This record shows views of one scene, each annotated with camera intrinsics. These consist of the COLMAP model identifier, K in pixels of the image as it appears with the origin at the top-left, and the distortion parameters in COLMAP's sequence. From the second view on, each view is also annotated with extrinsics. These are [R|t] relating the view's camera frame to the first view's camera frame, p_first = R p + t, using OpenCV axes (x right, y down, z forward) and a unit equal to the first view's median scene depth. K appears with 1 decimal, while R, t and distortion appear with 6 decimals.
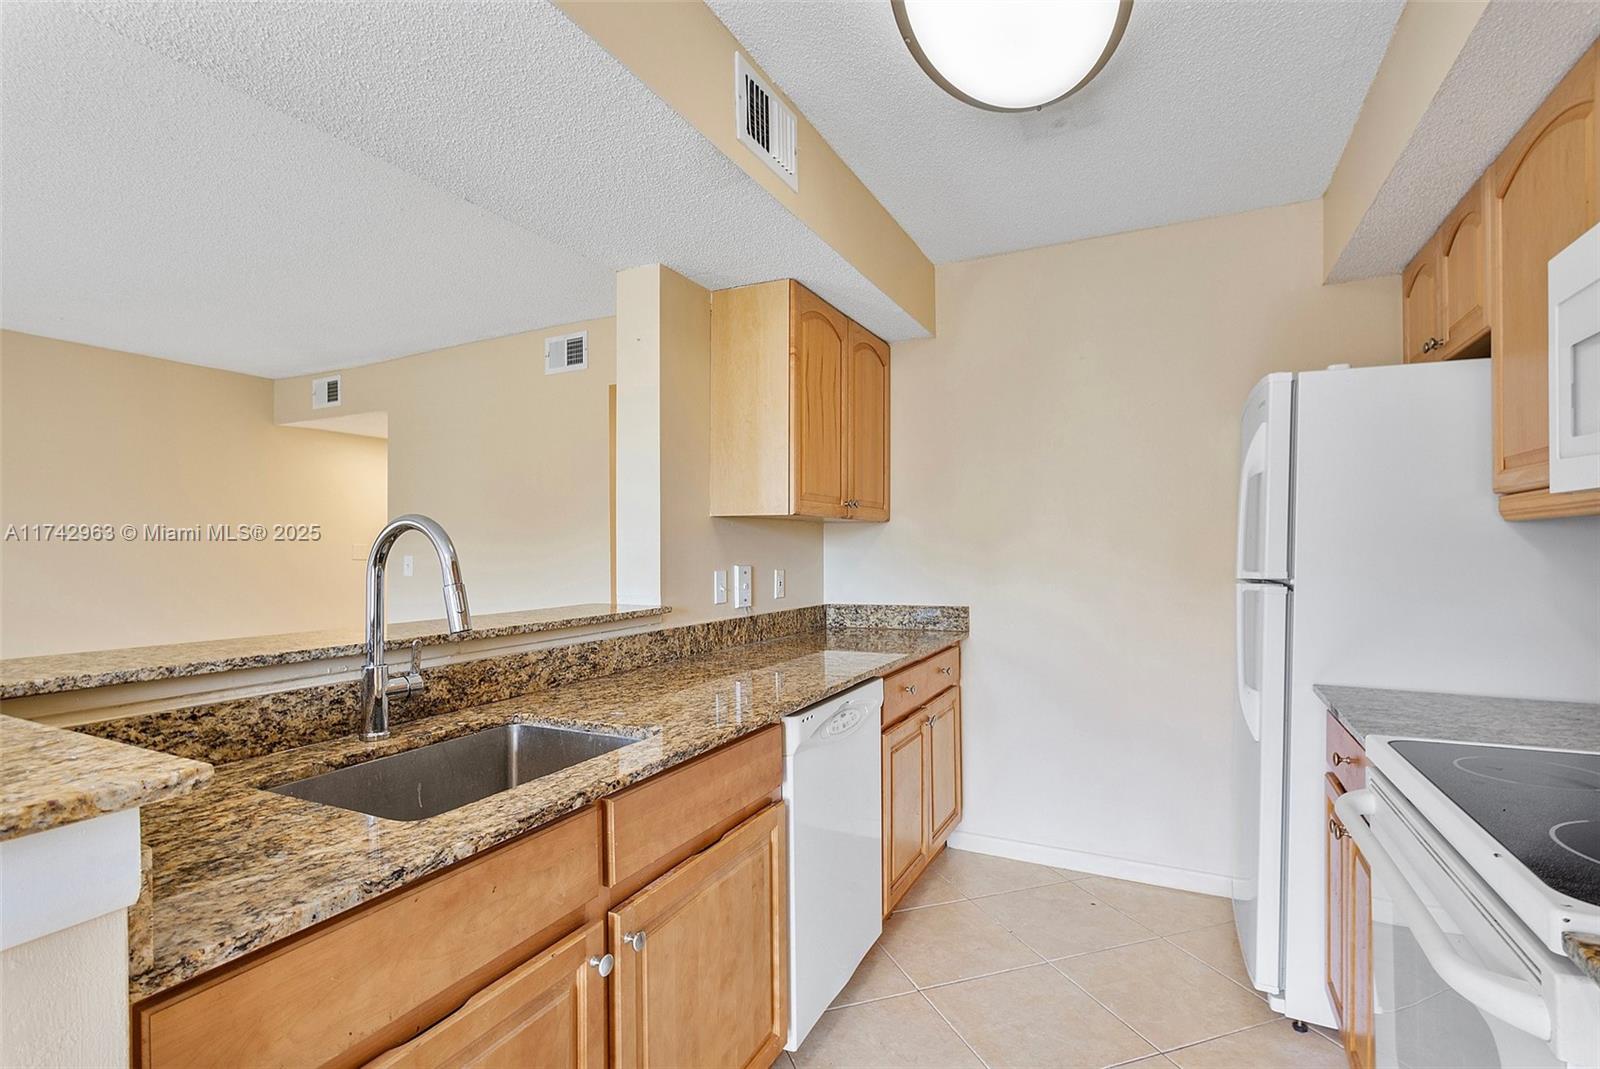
lens RADIAL K [[770.1, 0, 797.6], [0, 770.1, 545.4], [0, 0, 1]] dist [-0.003619, 0.004812]
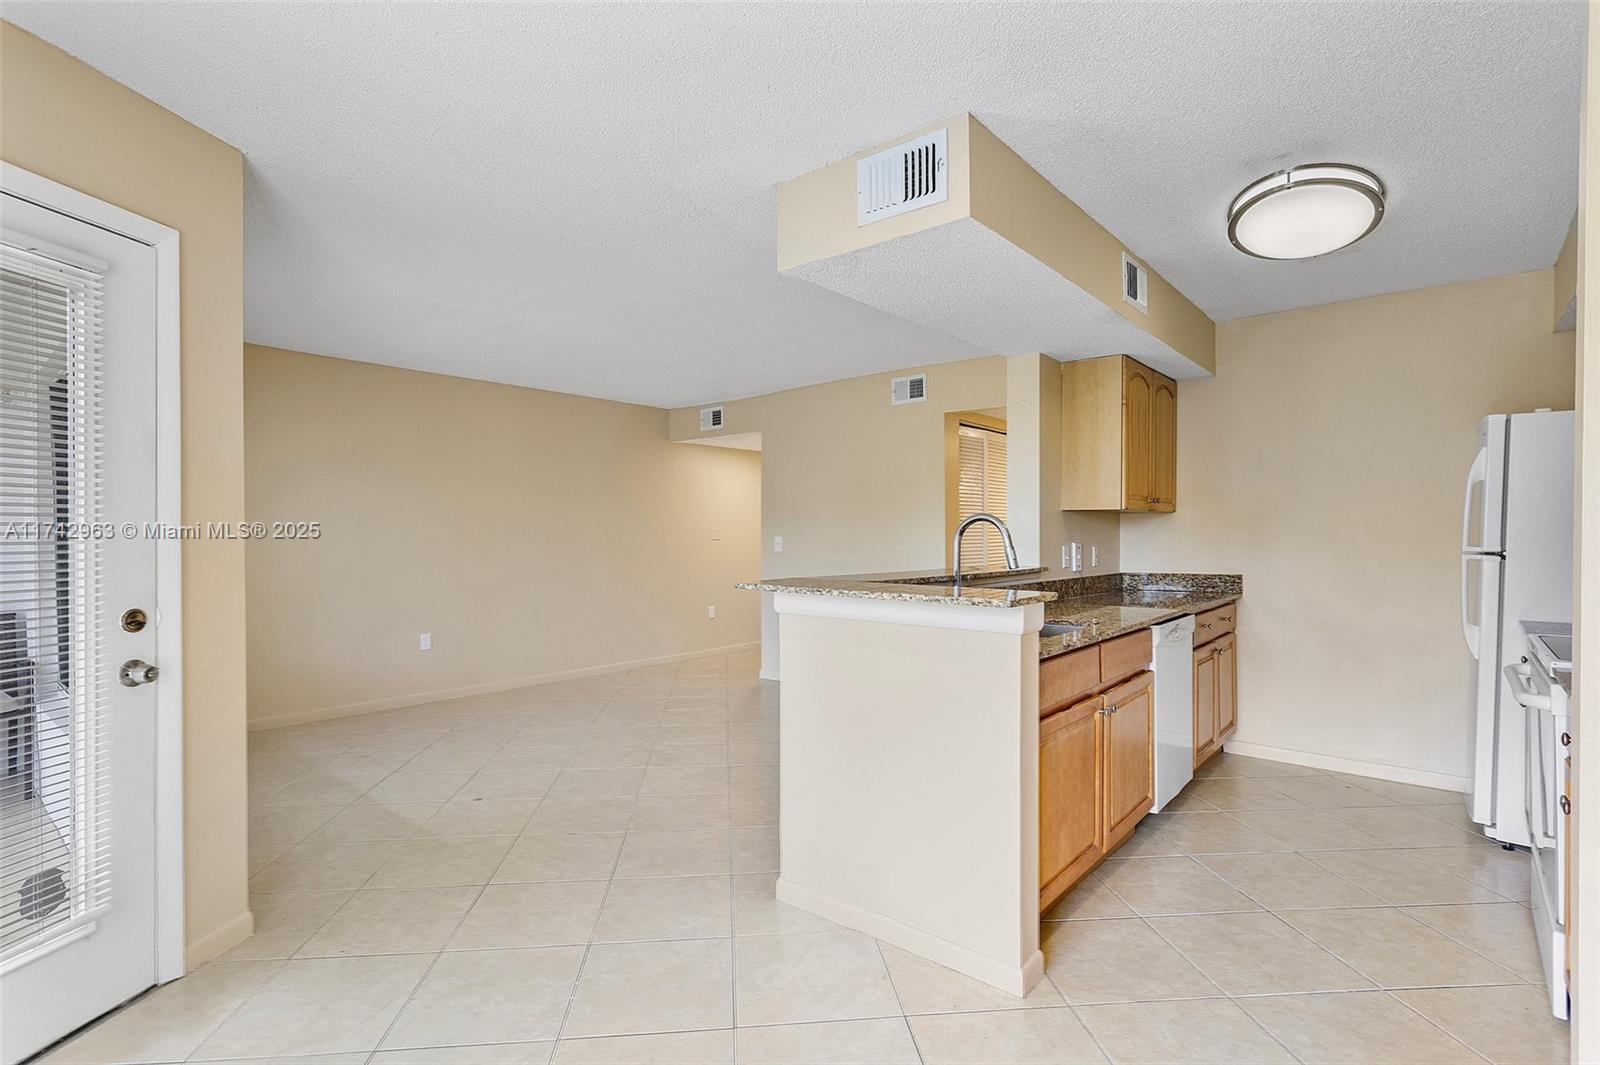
lens RADIAL K [[770.1, 0, 787.5], [0, 770.1, 536.3], [0, 0, 1]] dist [-0.003619, 0.004812]
pose [[0.967343, 0.003878, -0.253441, -0.311920], [-0.001706, 0.999960, 0.008791, 0.002365], [0.253465, -0.008072, 0.967311, -0.762191]]
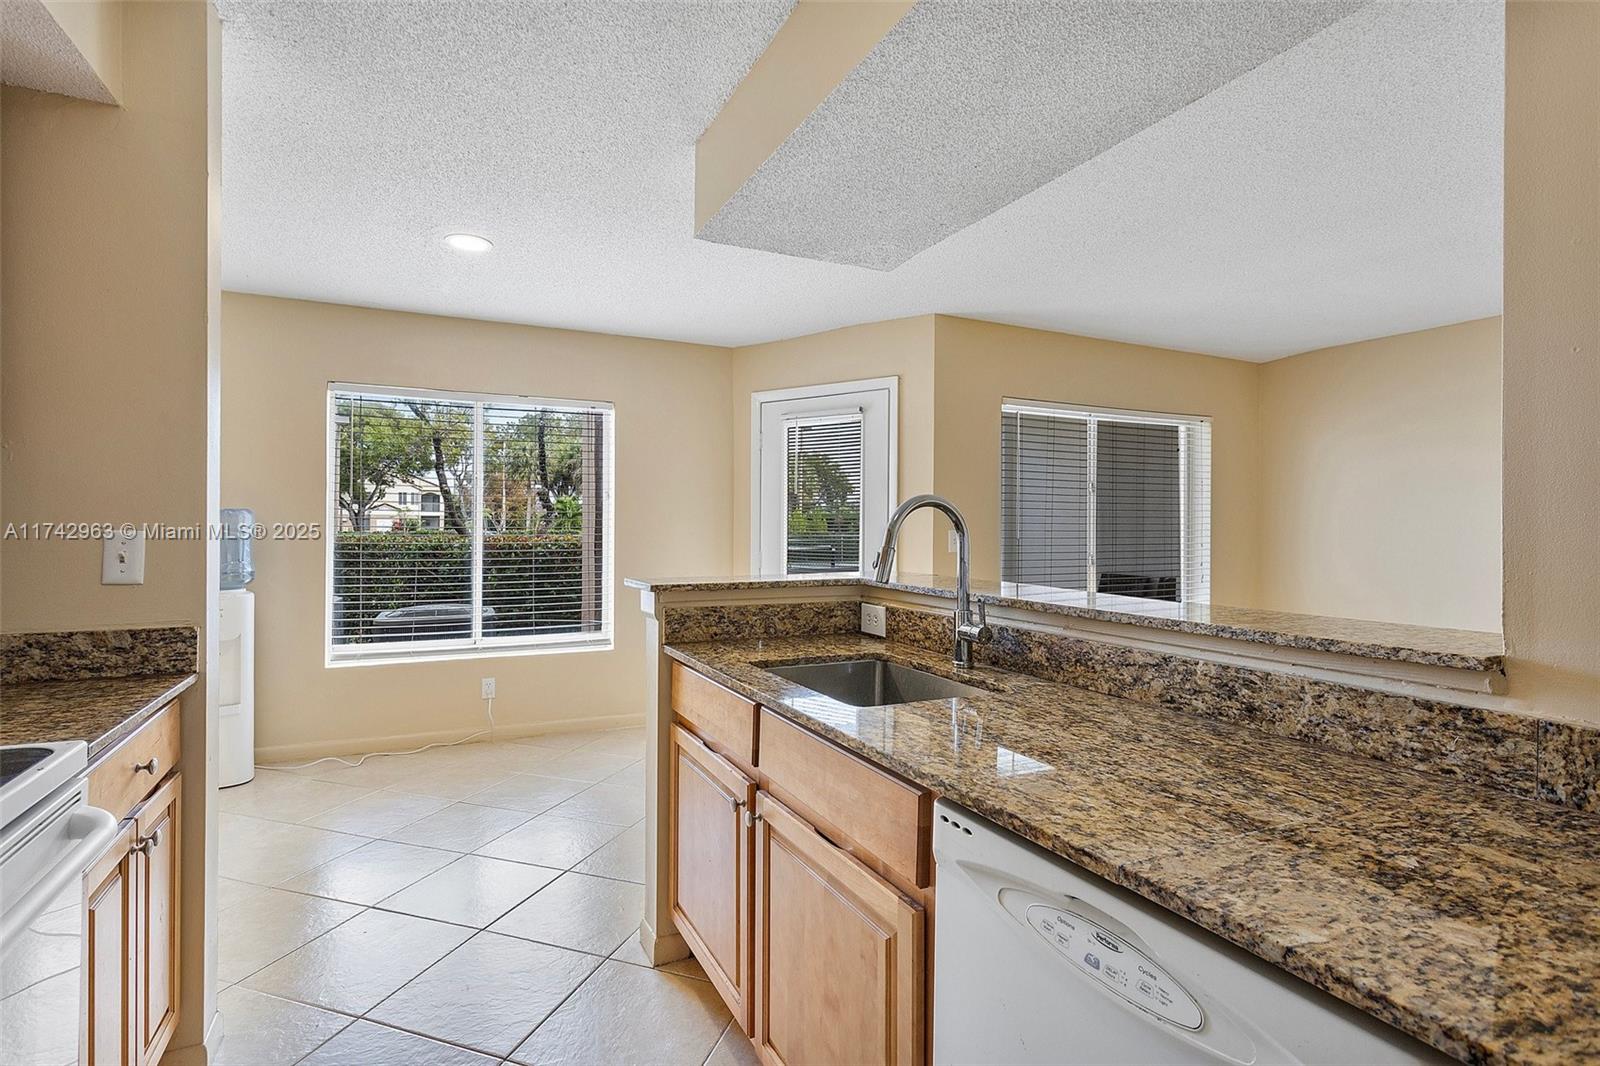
lens RADIAL K [[770.1, 0, 791.4], [0, 770.1, 531.7], [0, 0, 1]] dist [-0.003619, 0.004812]
pose [[-0.620160, 0.006210, -0.784451, 0.438905], [-0.000487, 0.999965, 0.008301, 0.007327], [0.784476, 0.005530, -0.620135, 1.053185]]
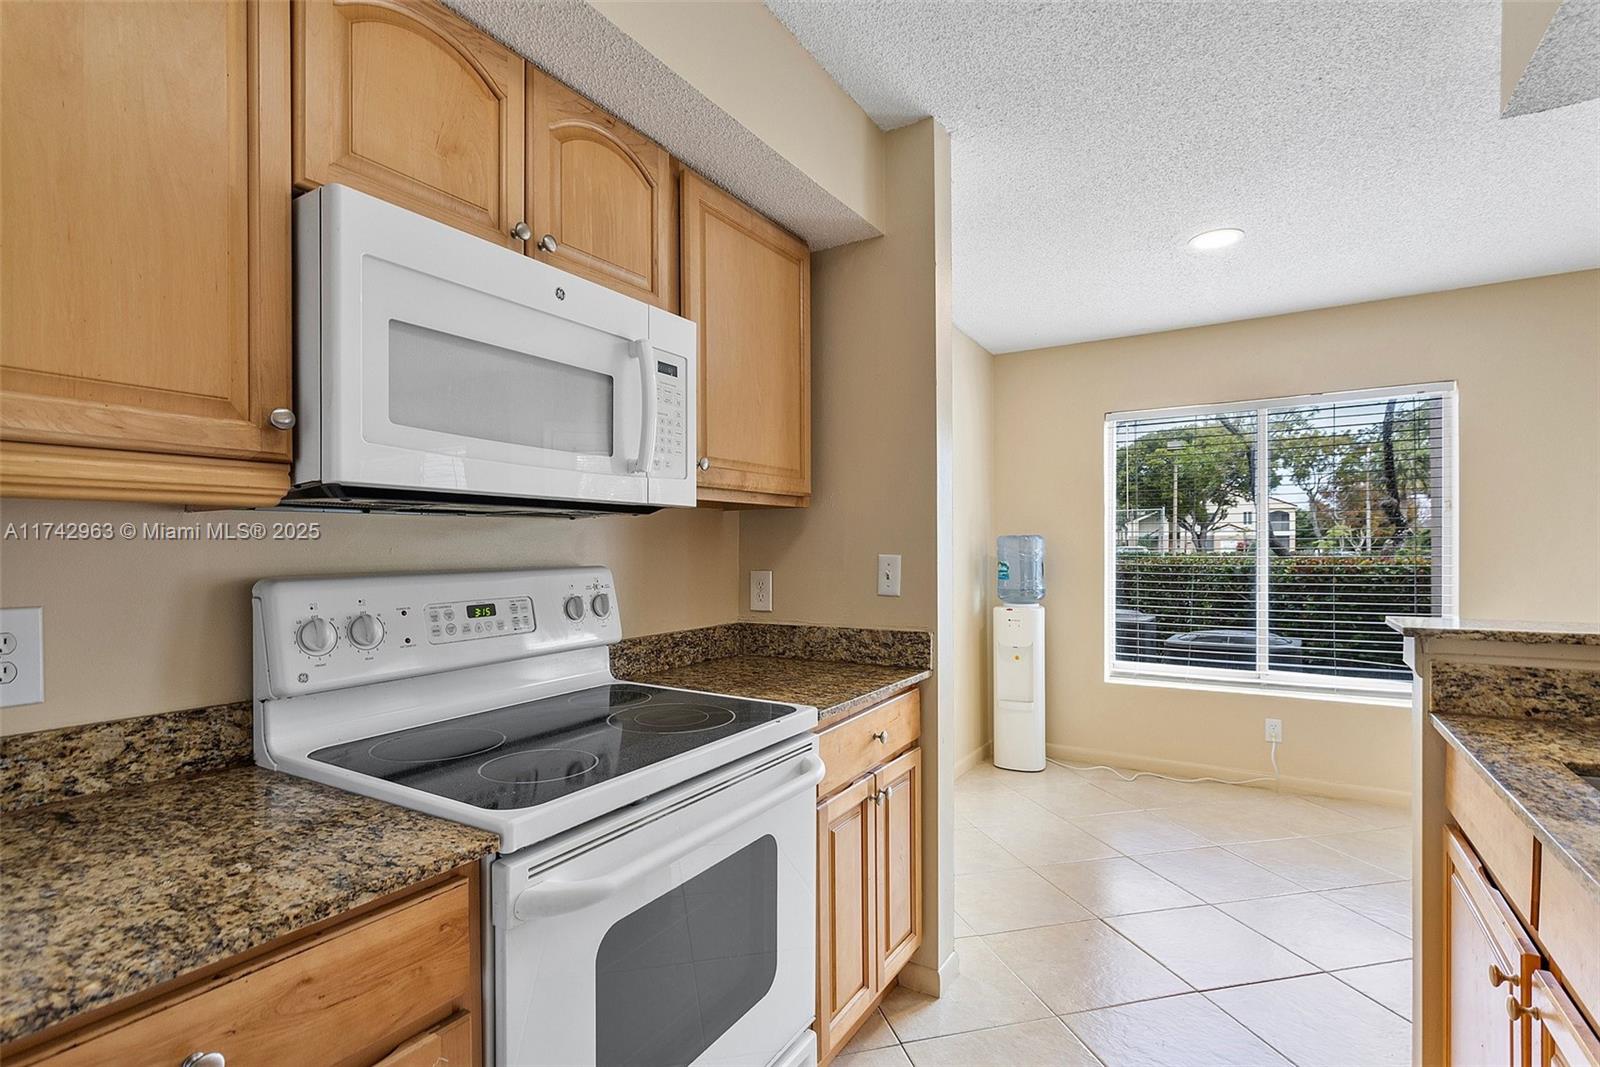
lens RADIAL K [[770.1, 0, 789.6], [0, 770.1, 554.6], [0, 0, 1]] dist [-0.003619, 0.004812]
pose [[-0.994195, 0.010685, 0.107057, 0.270783], [0.011264, 0.999925, 0.004802, 0.005938], [-0.106998, 0.005980, -0.994241, 1.076972]]
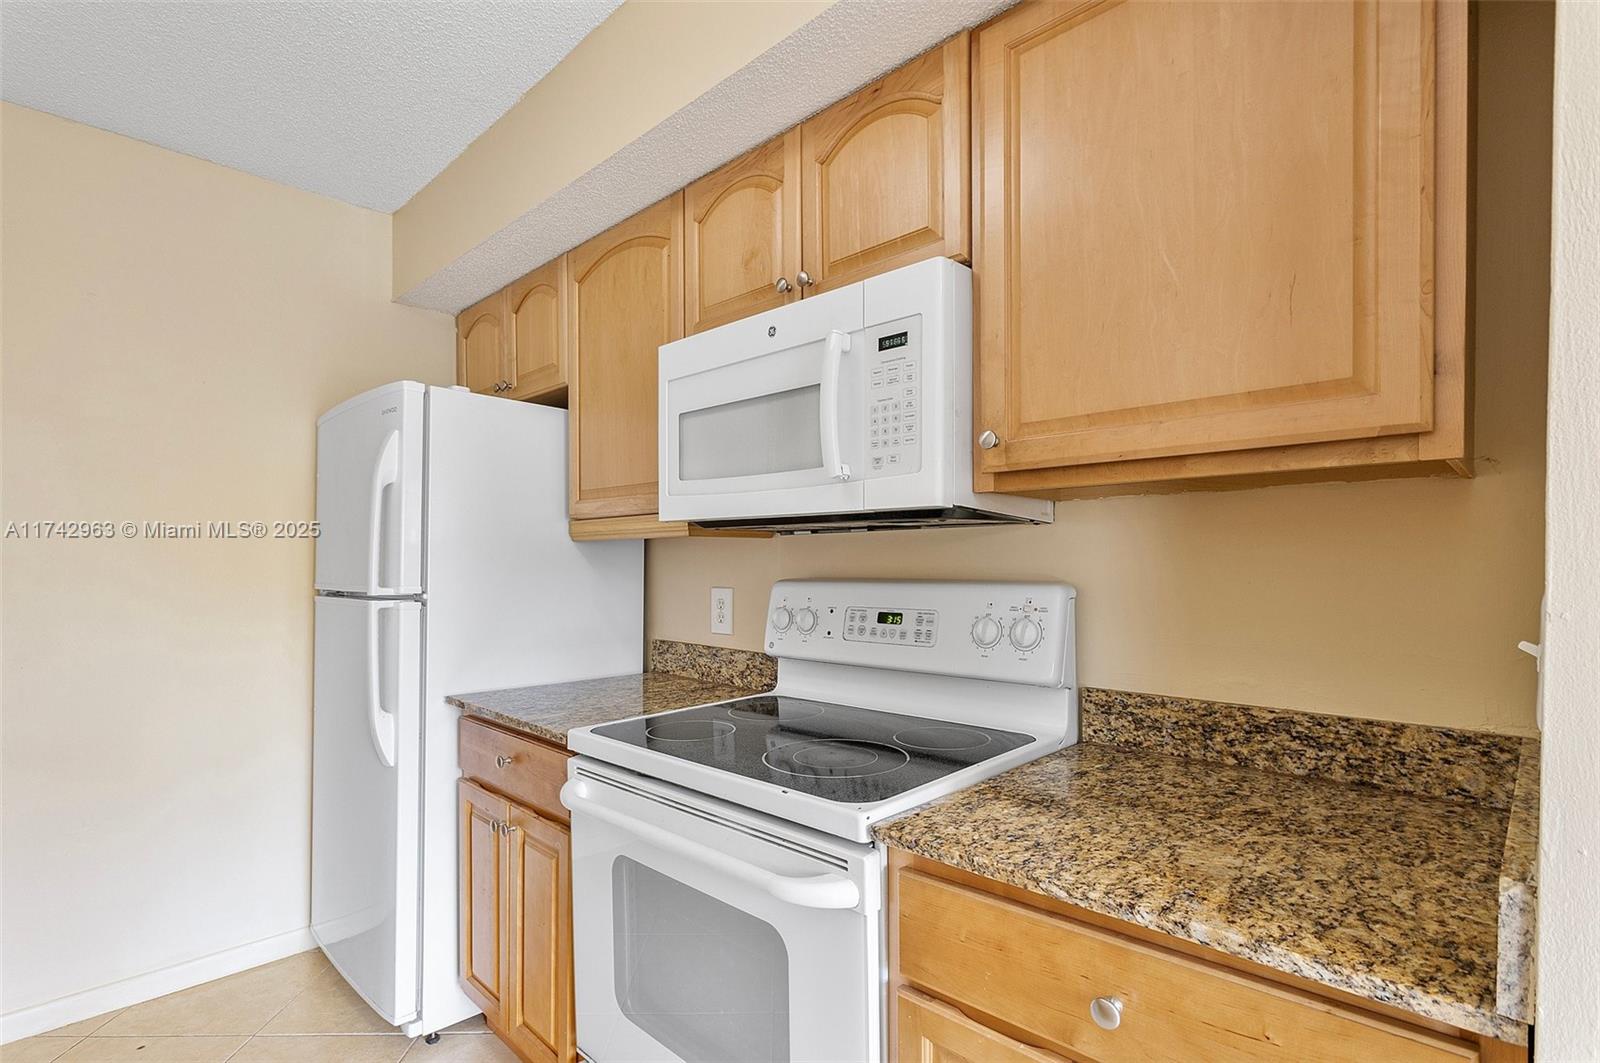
lens RADIAL K [[770.1, 0, 787.1], [0, 770.1, 567.0], [0, 0, 1]] dist [-0.003619, 0.004812]
pose [[0.320051, -0.005772, 0.947383, -0.137897], [-0.001658, 0.999976, 0.006653, 0.002142], [-0.947399, -0.003700, 0.320034, 0.227122]]
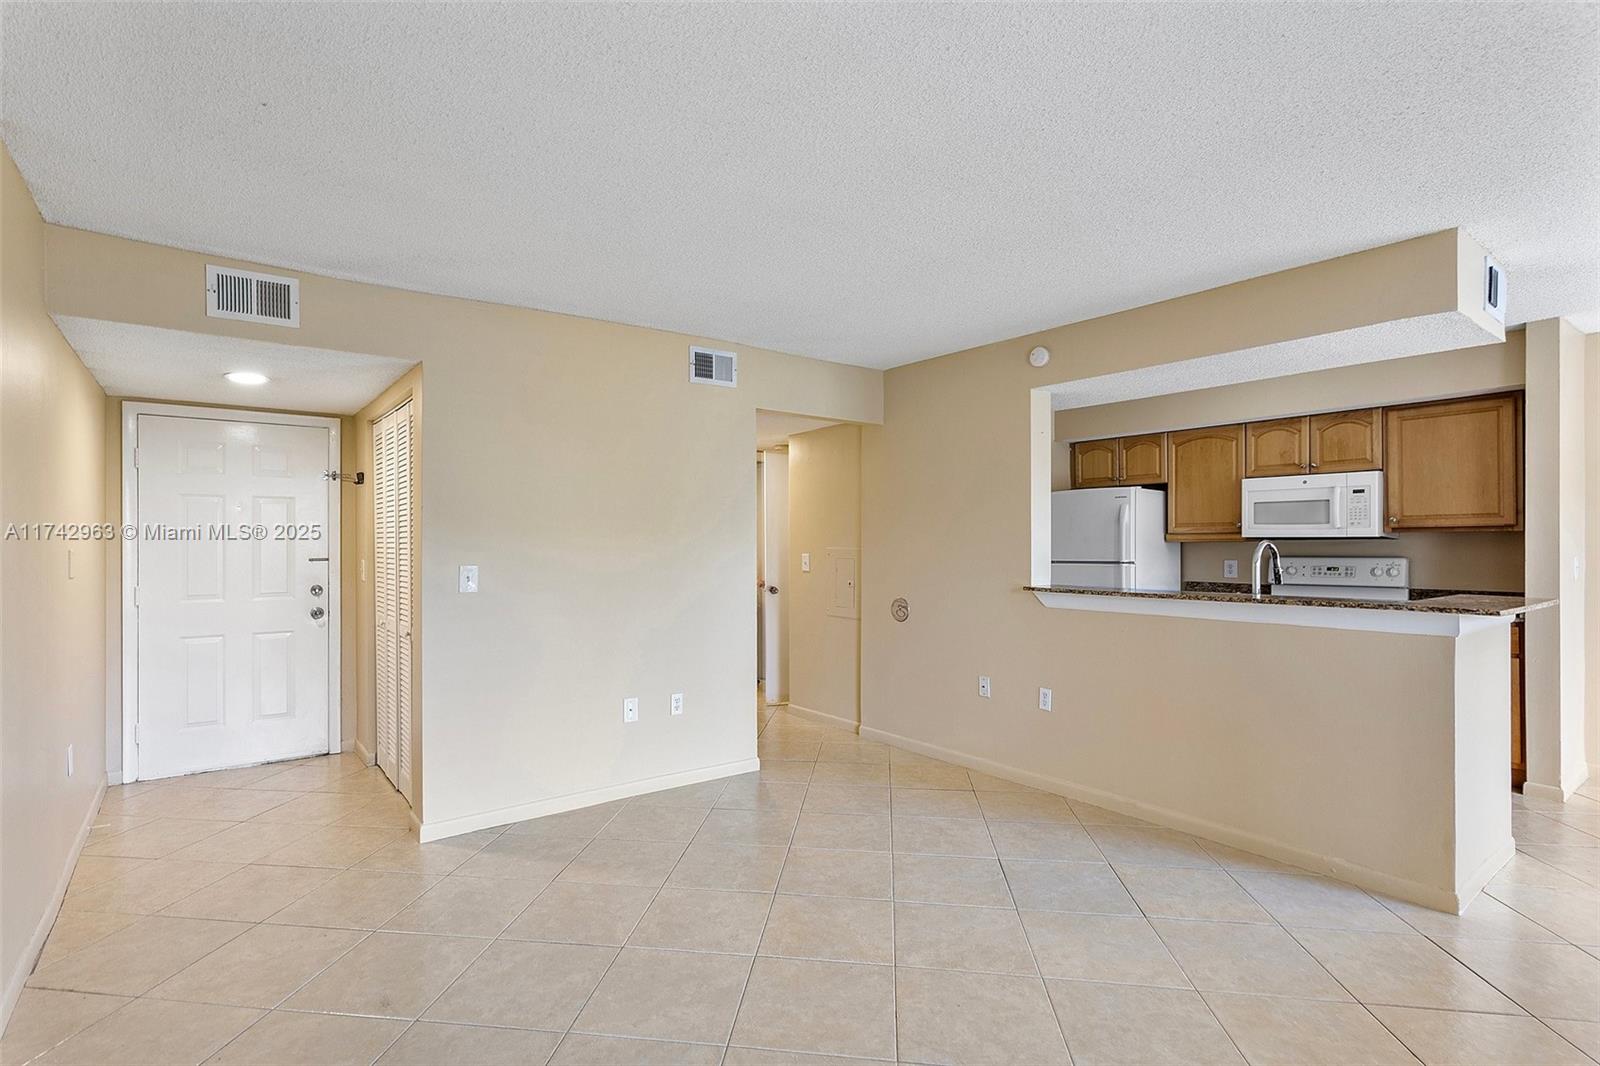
lens RADIAL K [[726.8, 0, 803.9], [0, 726.8, 540.9], [0, 0, 1]] dist [-0.004060, 0.000034]
pose [[0.457532, 0.001349, 0.889192, -2.137227], [0.001412, 0.999996, -0.002244, -0.025635], [-0.889192, 0.002282, 0.457528, 0.813340]]
